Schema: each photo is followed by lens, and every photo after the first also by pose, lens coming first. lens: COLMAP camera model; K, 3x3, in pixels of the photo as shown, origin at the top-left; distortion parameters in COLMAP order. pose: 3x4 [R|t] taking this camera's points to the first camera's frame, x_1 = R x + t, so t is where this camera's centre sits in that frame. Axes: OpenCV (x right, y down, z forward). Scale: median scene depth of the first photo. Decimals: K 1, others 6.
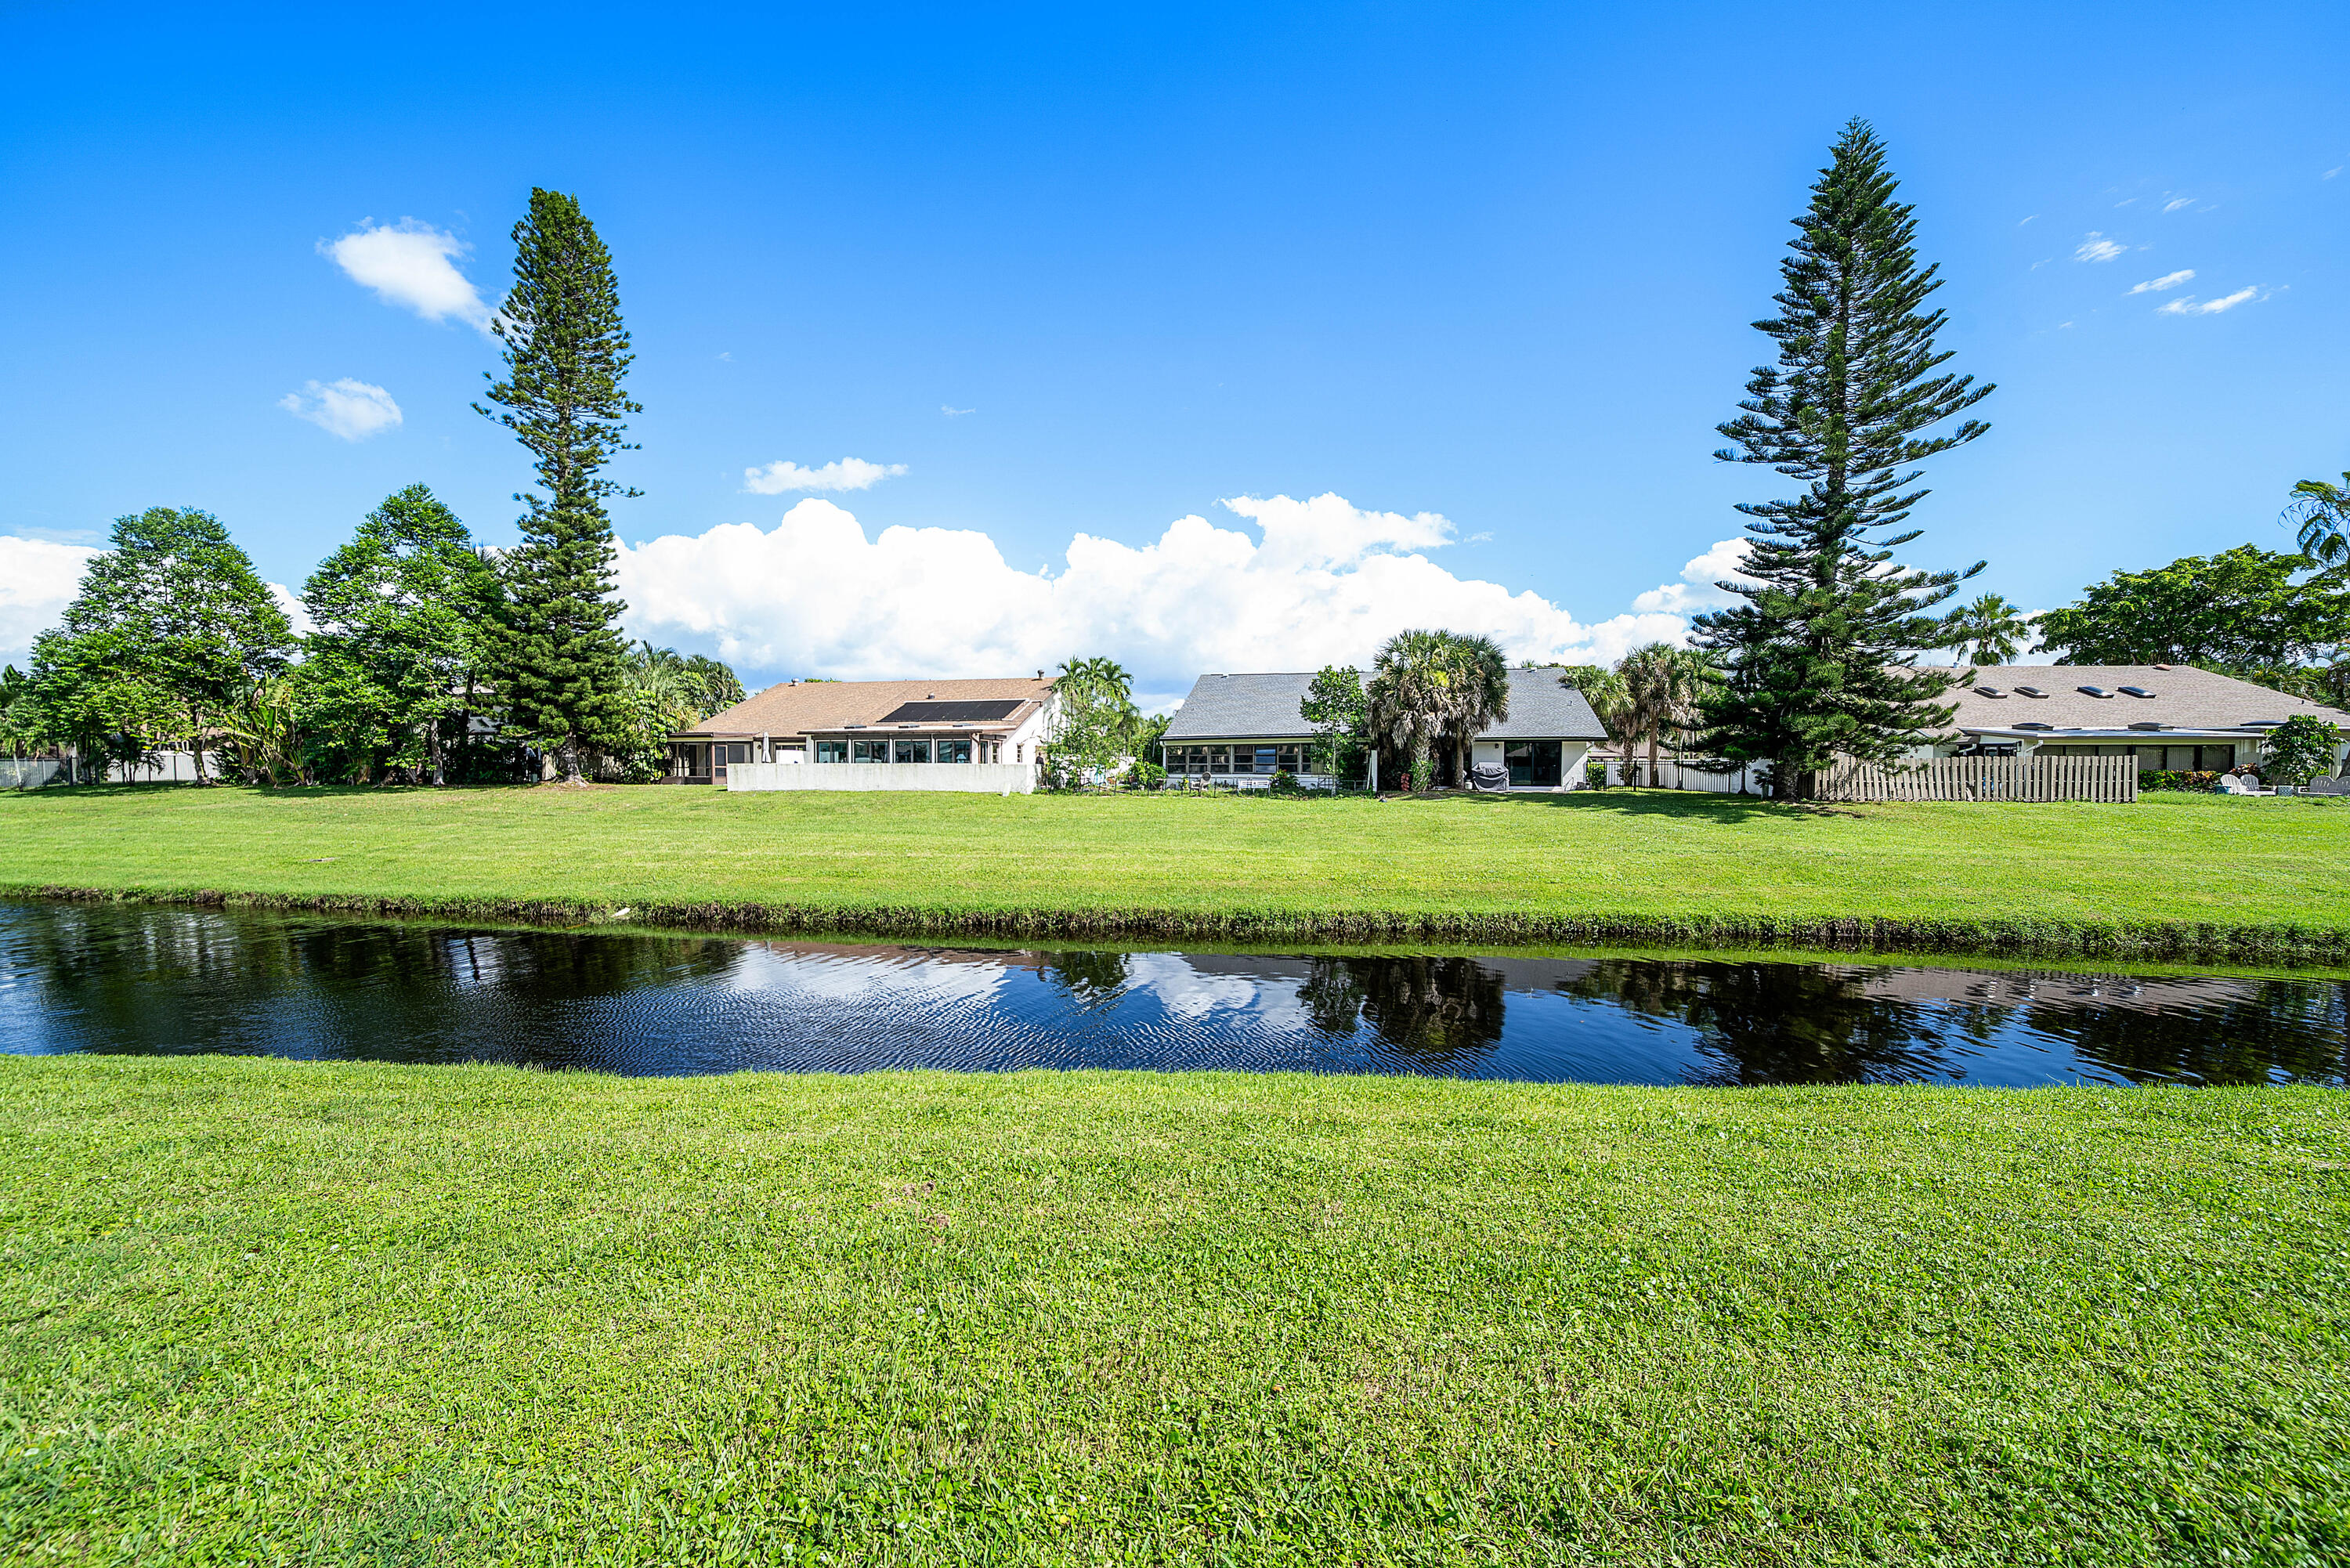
lens RADIAL K [[877.2, 0, 1183.2], [0, 877.2, 789.4], [0, 0, 1]] dist [-0.013397, -0.000093]
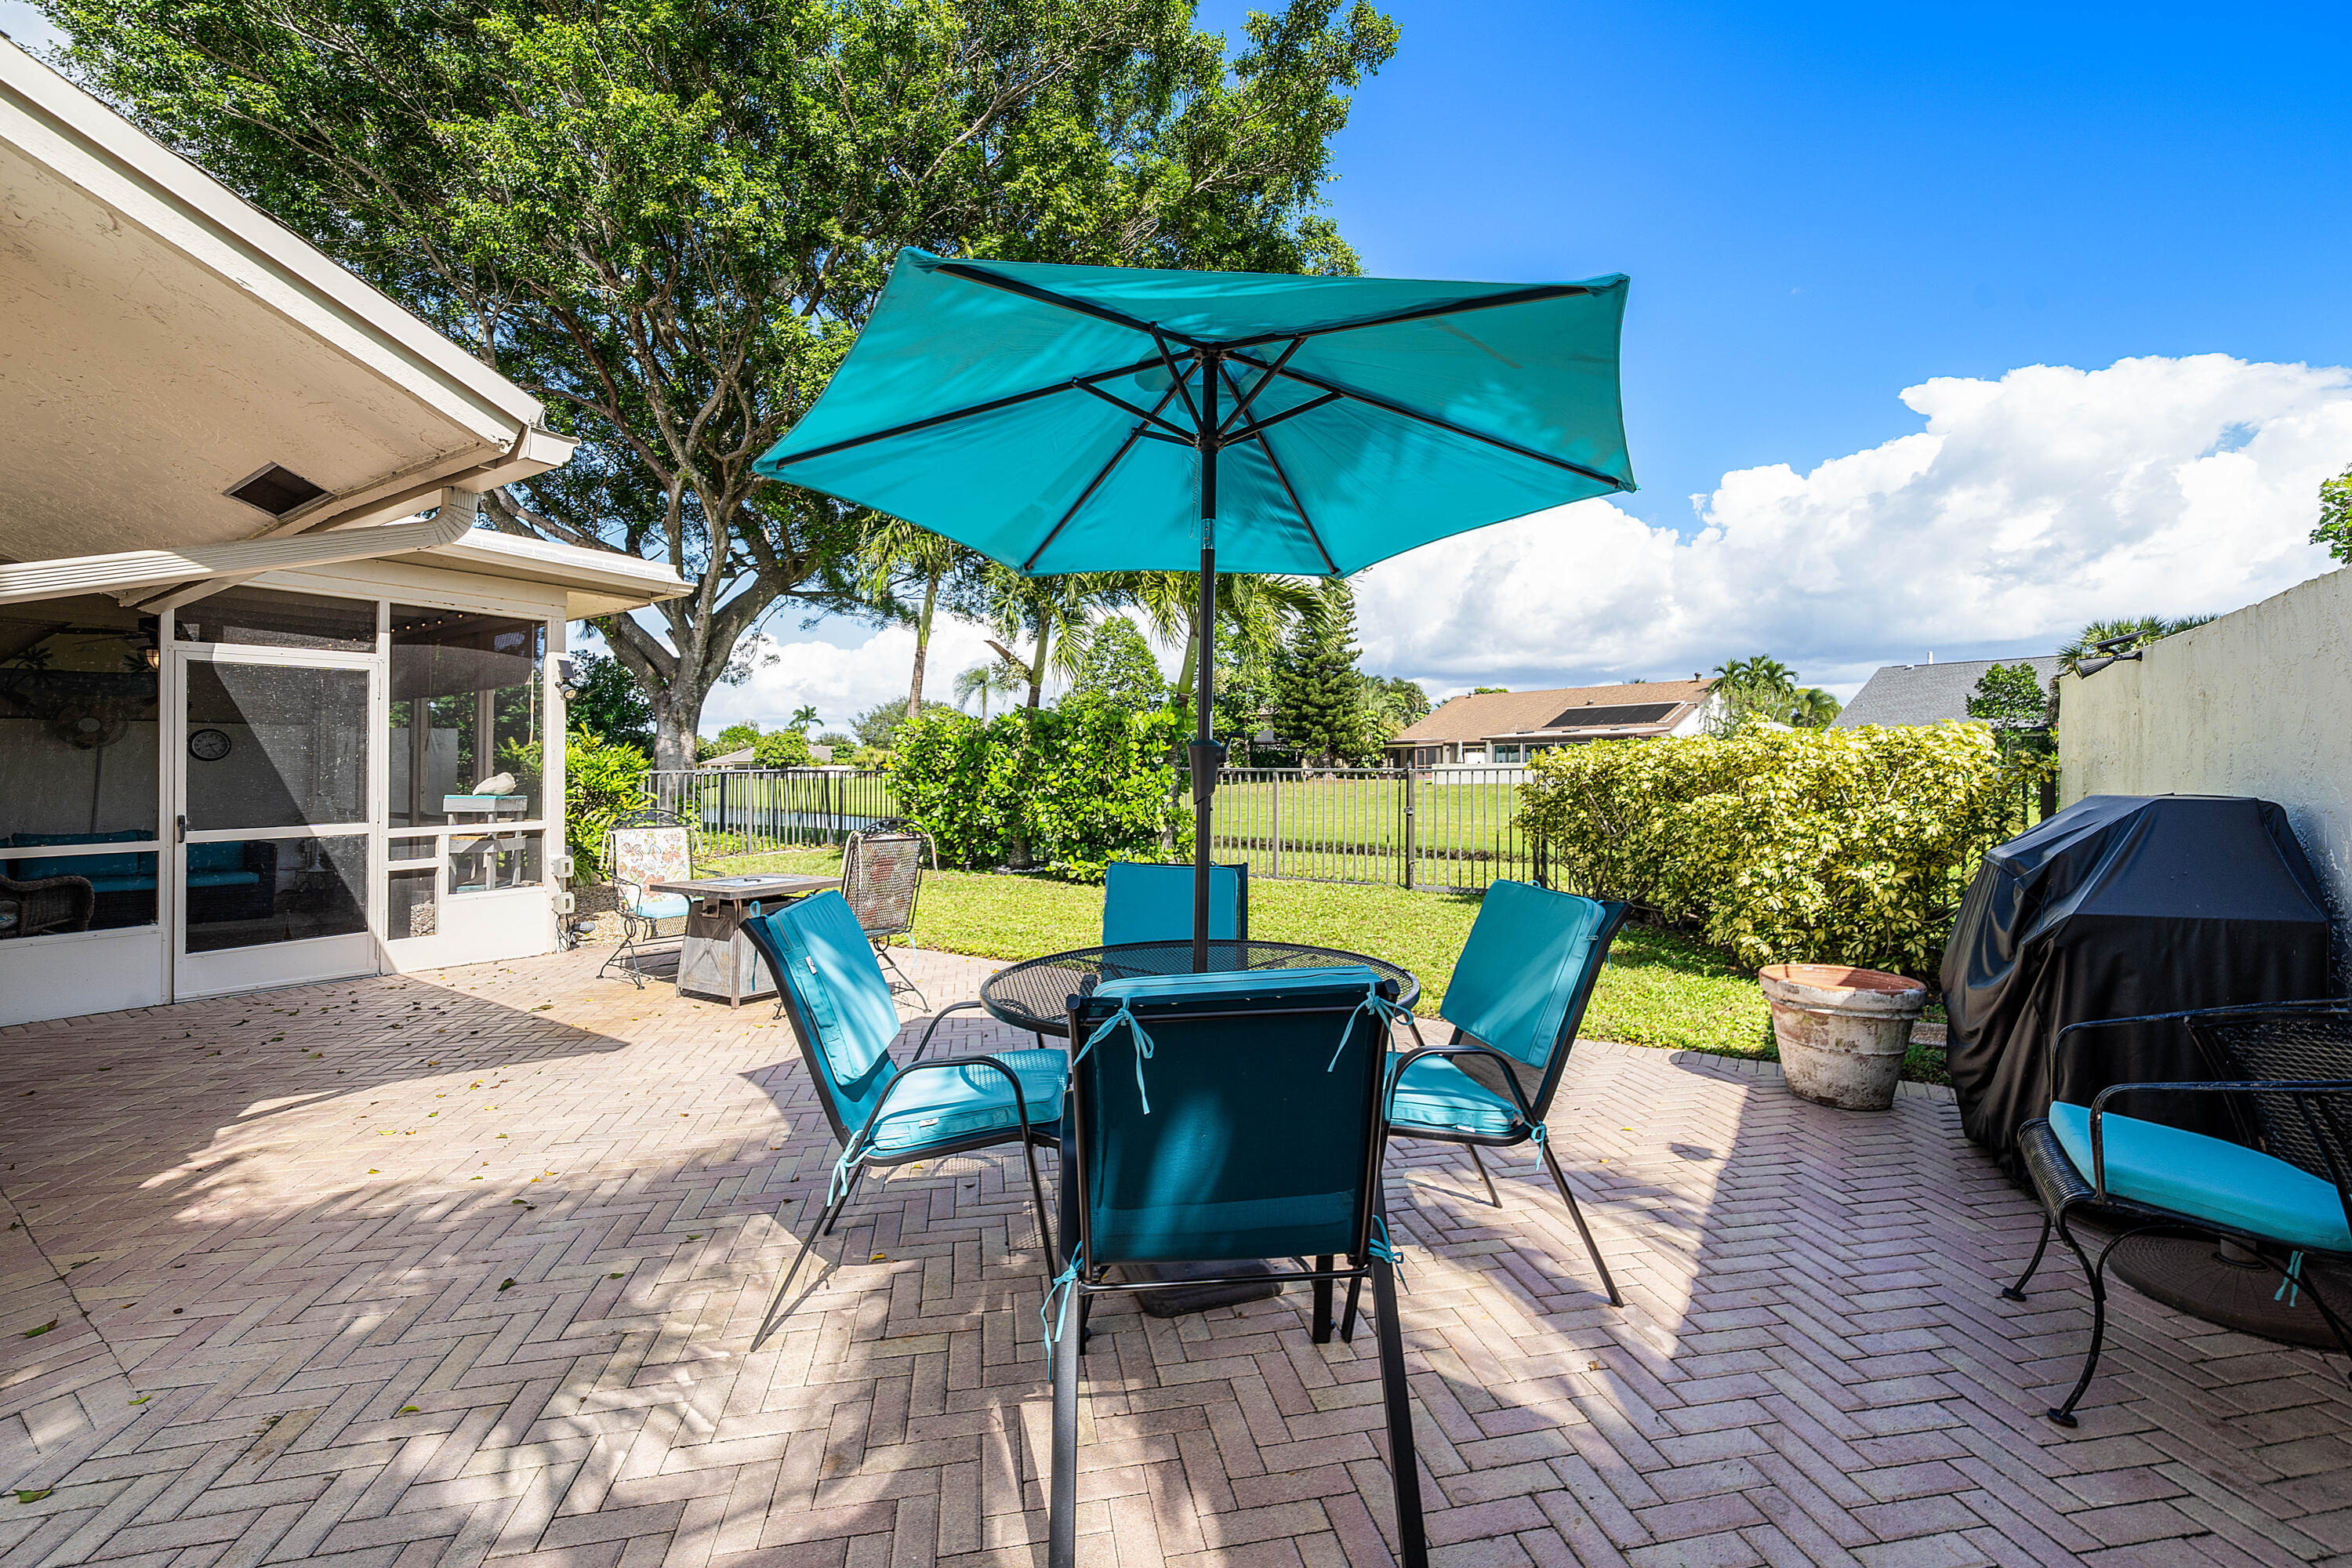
lens RADIAL K [[1022.2, 0, 1163.1], [0, 1022.2, 759.9], [0, 0, 1]] dist [0.011631, -0.000129]
pose [[0.782280, -0.011198, -0.622826, 0.140472], [-0.005002, 0.999693, -0.024257, 0.004441], [0.622907, 0.022092, 0.781984, -0.506123]]
